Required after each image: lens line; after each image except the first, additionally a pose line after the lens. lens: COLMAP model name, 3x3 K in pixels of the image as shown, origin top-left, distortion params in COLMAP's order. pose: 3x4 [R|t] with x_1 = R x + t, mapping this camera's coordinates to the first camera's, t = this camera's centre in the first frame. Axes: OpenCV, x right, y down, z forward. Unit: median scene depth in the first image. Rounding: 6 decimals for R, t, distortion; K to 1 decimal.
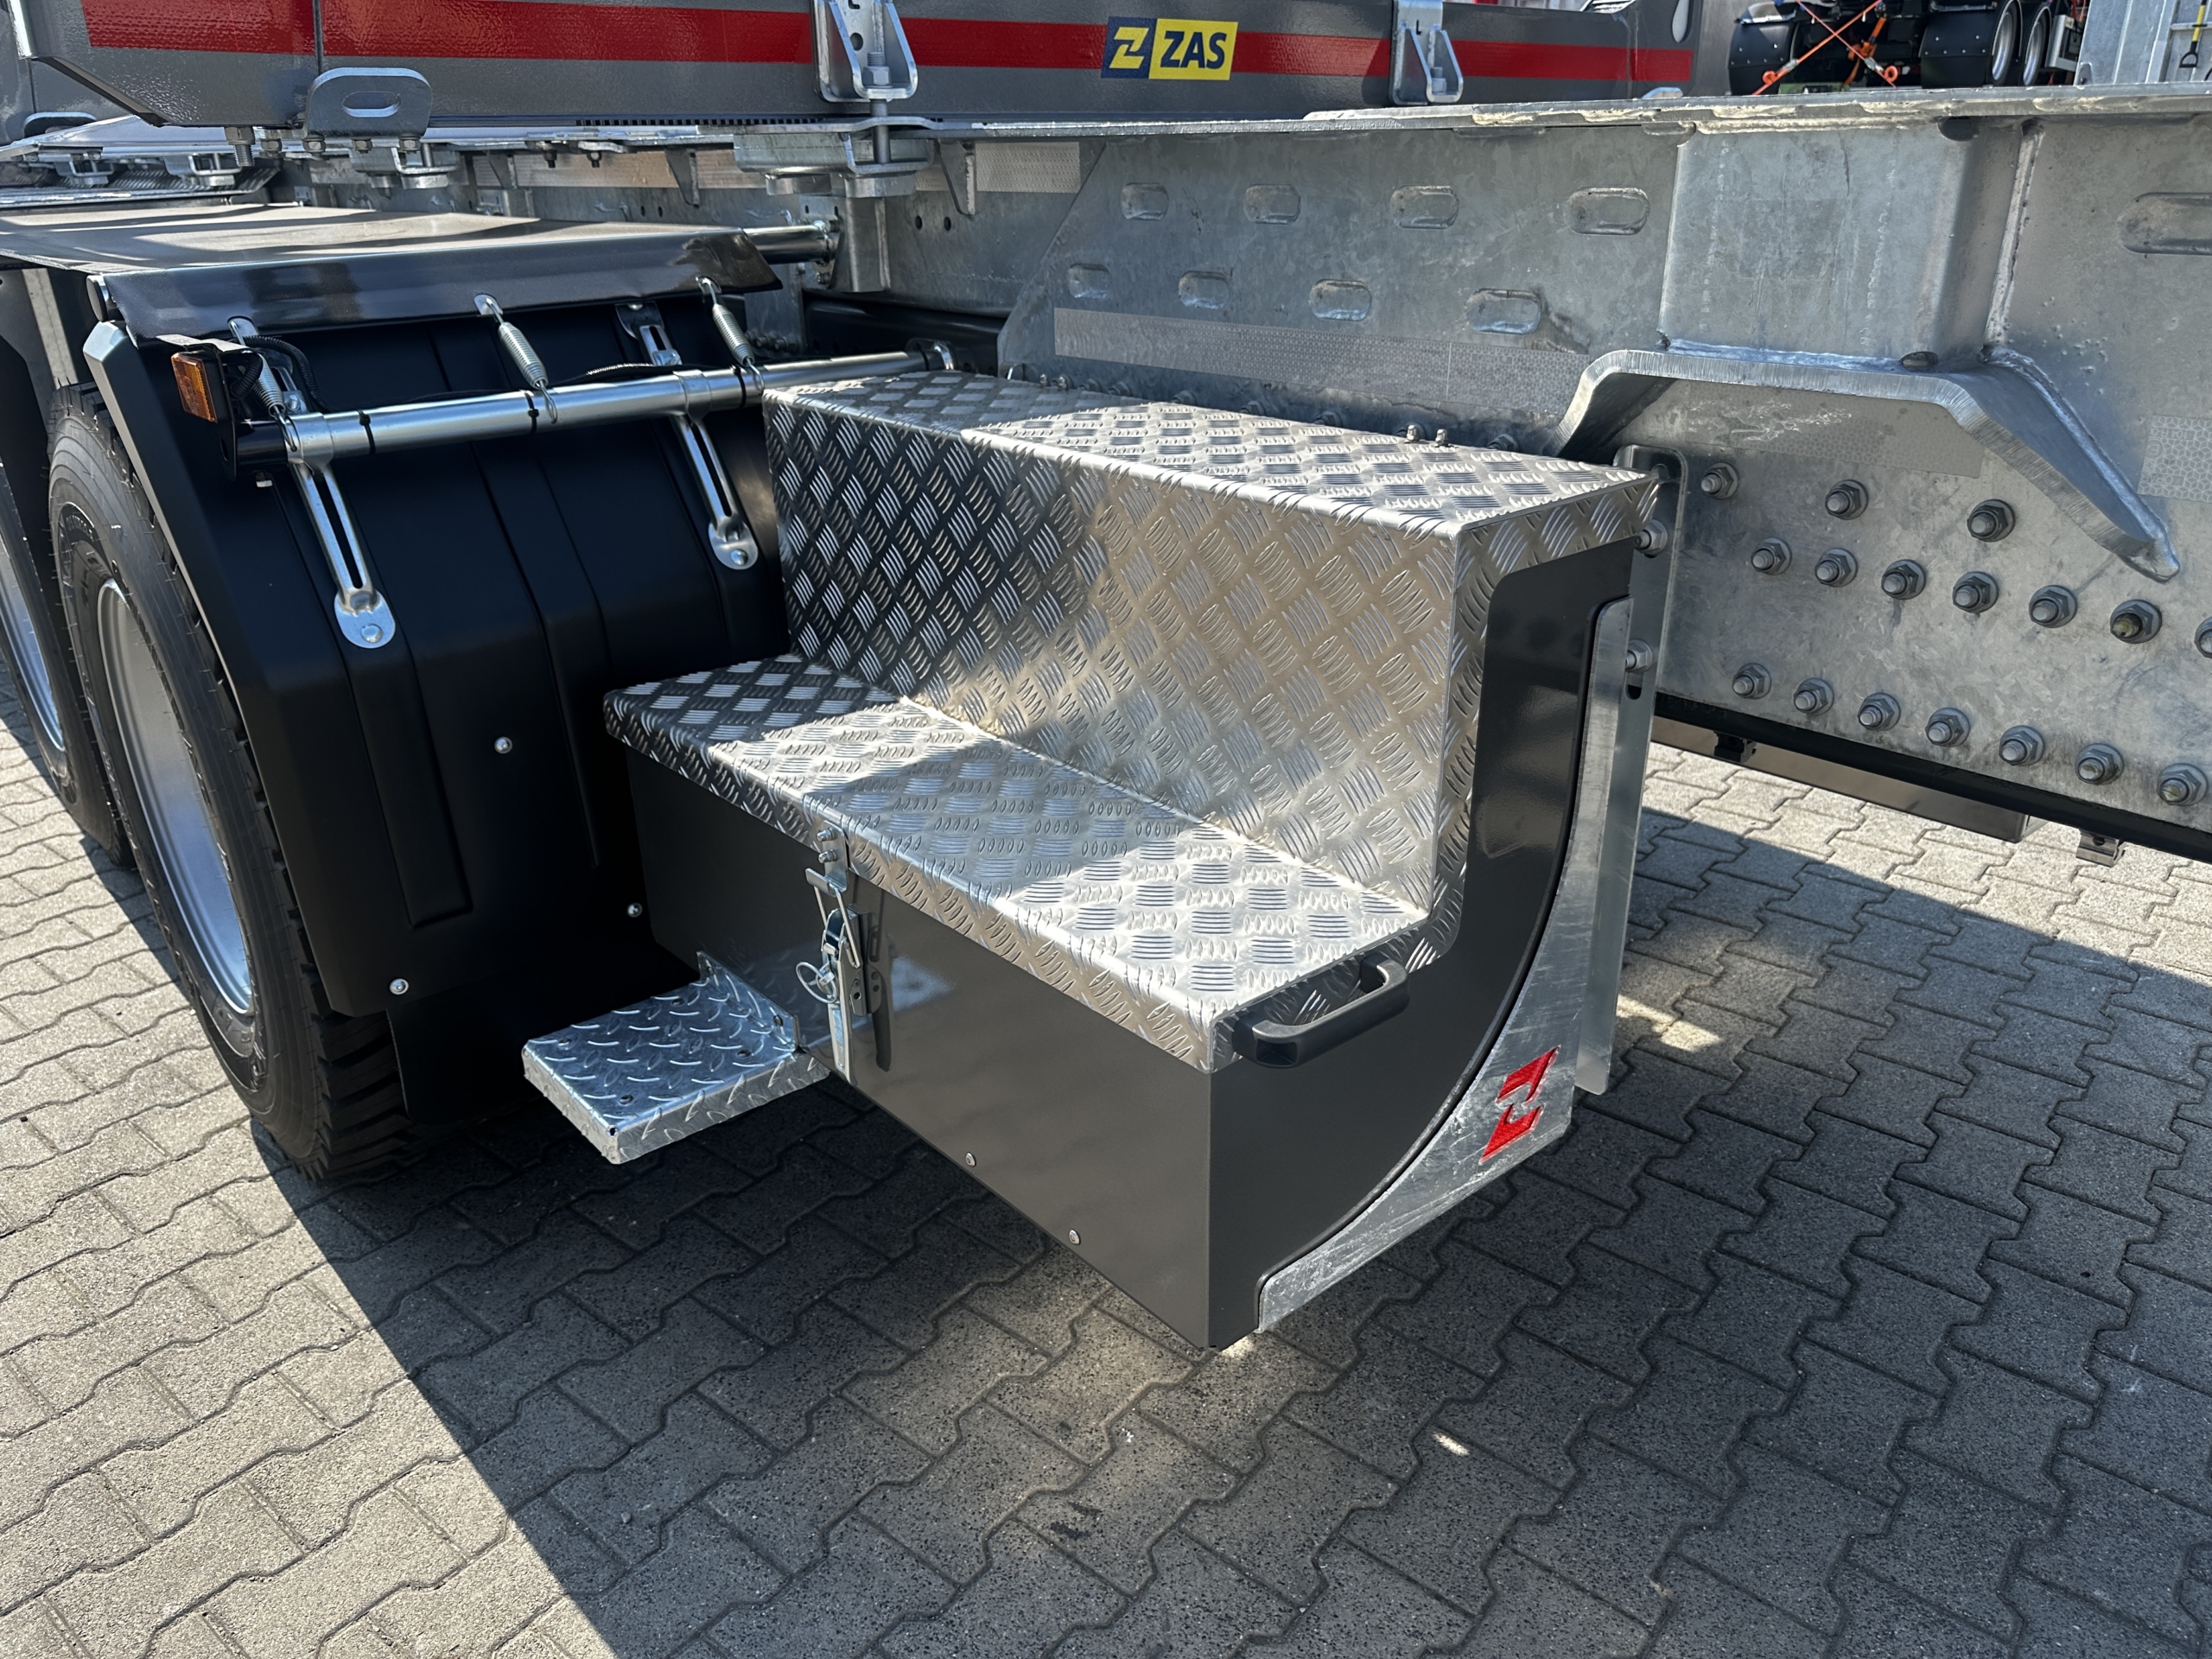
lens RADIAL K [[1563.2, 0, 1113.8], [0, 1563.2, 825.5], [0, 0, 1]] dist [-0.012576, -0.009269]
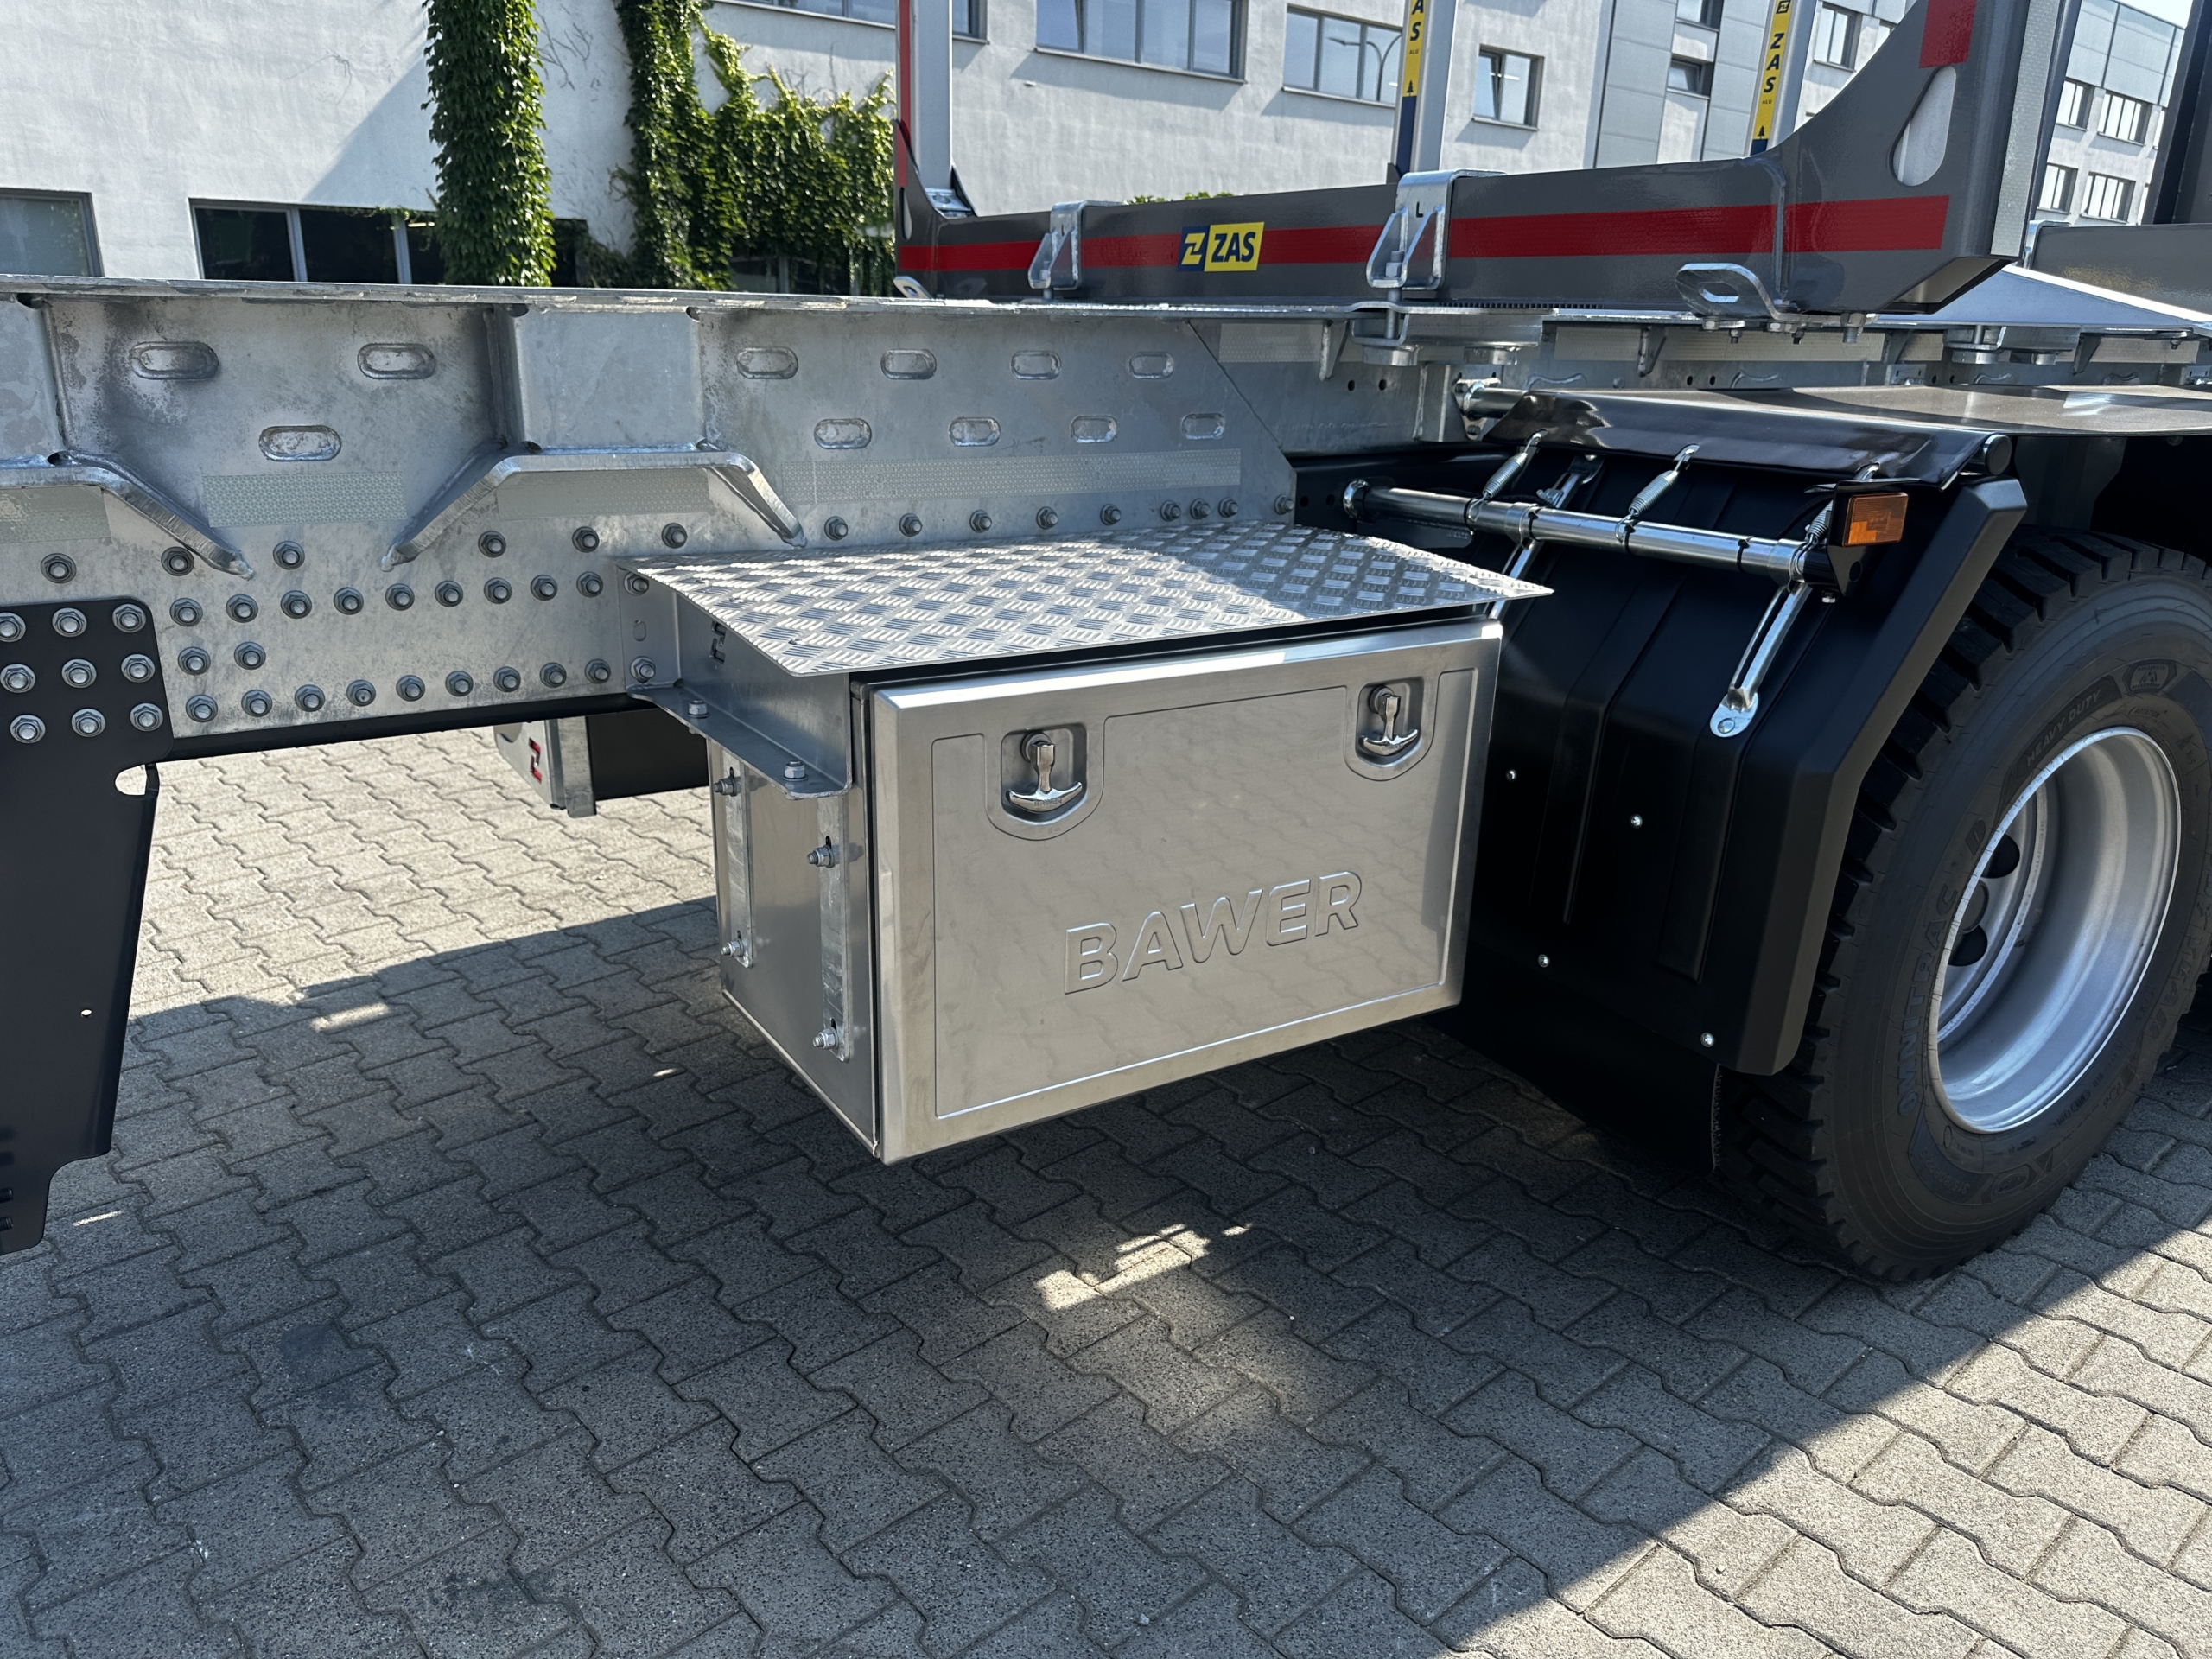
lens RADIAL K [[1563.2, 0, 1110.5], [0, 1563.2, 838.8], [0, 0, 1]] dist [-0.012576, -0.009269]
pose [[-0.143473, 0.329610, -0.933152, 1.368881], [-0.411861, 0.837488, 0.359144, -0.509545], [0.899881, 0.435856, 0.015597, 1.097662]]
